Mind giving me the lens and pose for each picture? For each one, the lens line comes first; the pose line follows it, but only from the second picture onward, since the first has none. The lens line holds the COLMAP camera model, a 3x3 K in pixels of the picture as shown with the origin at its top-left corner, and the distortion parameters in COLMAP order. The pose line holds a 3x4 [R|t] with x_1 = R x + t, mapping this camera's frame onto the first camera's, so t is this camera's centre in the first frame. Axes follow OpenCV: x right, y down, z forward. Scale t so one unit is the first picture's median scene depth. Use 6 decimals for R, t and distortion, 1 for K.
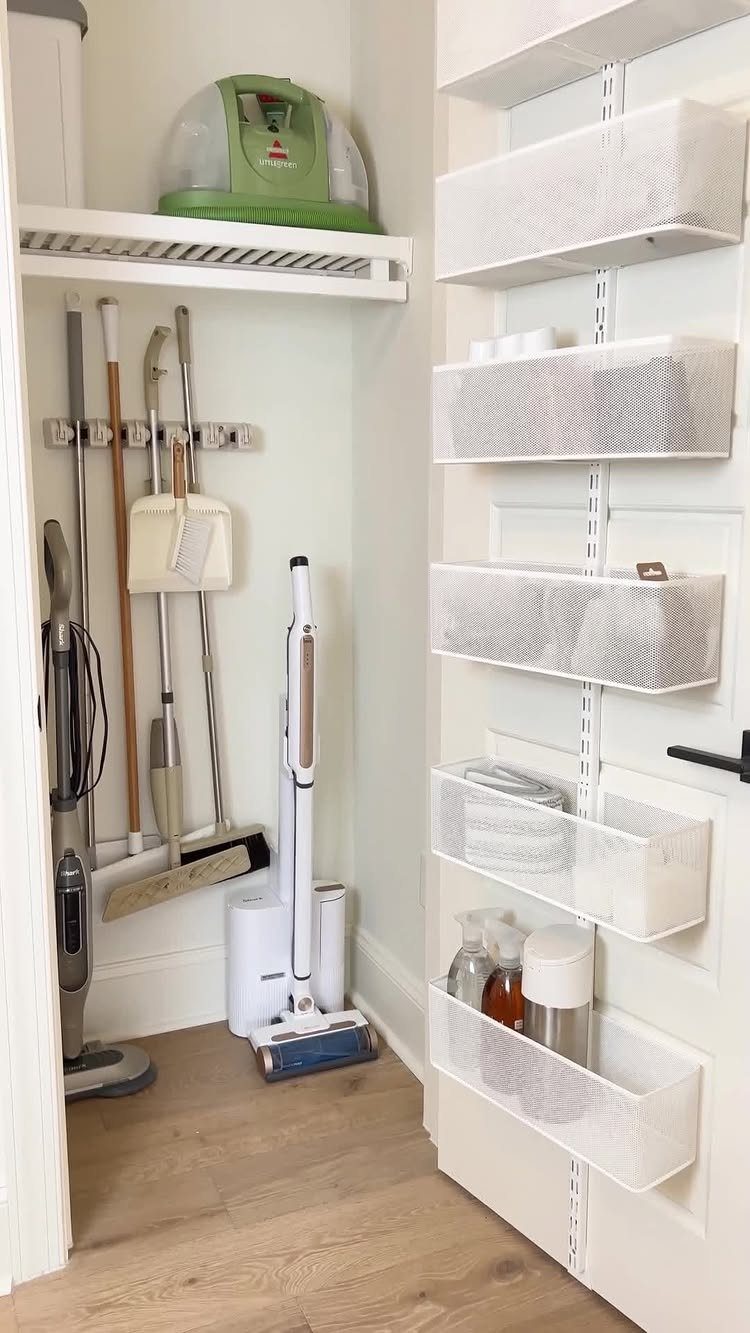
lens RADIAL K [[1471.2, 0, 375.0], [0, 1471.2, 666.5], [0, 0, 1]] dist [-0.002509, -0.015306]
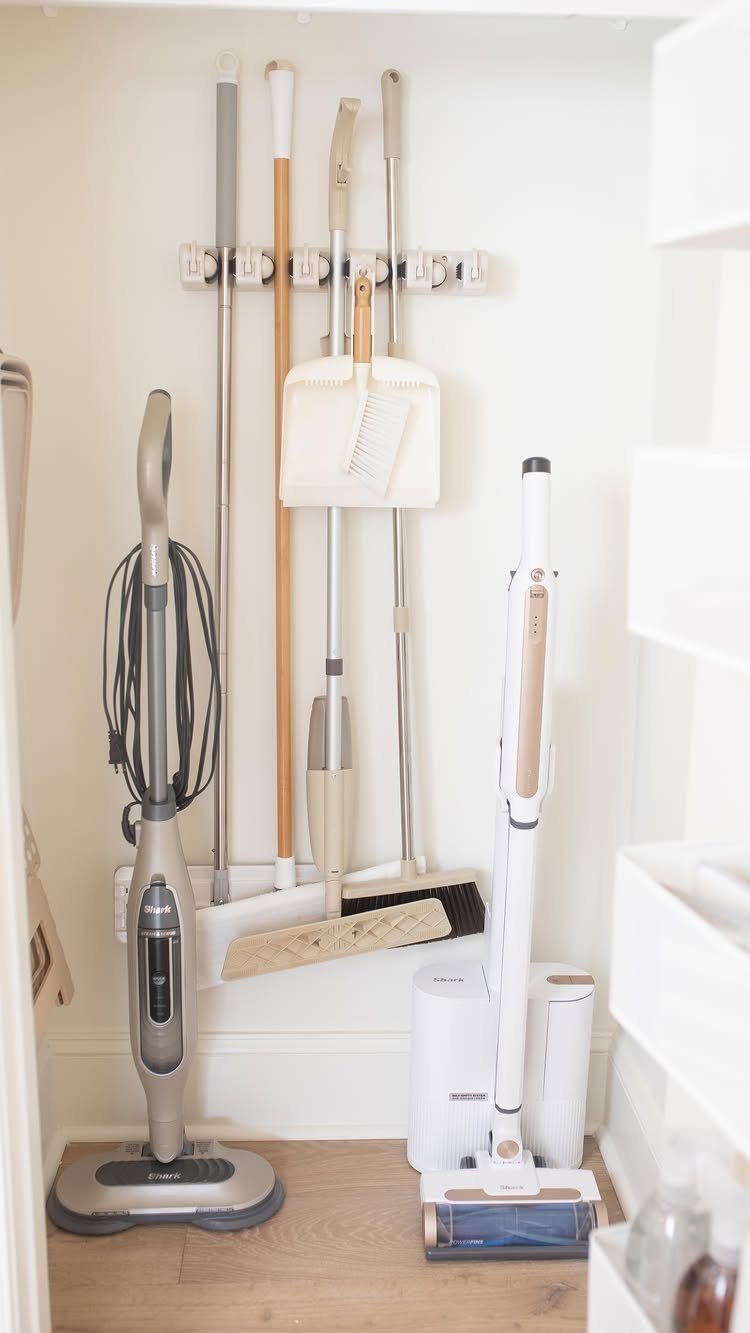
lens RADIAL K [[1387.7, 0, 375.0], [0, 1387.7, 666.5], [0, 0, 1]] dist [-0.174987, 0.396956]
pose [[0.915876, 0.089286, -0.391408, 0.120461], [-0.073336, 0.995759, 0.055545, -0.014792], [0.394707, -0.022168, 0.918539, 0.432976]]
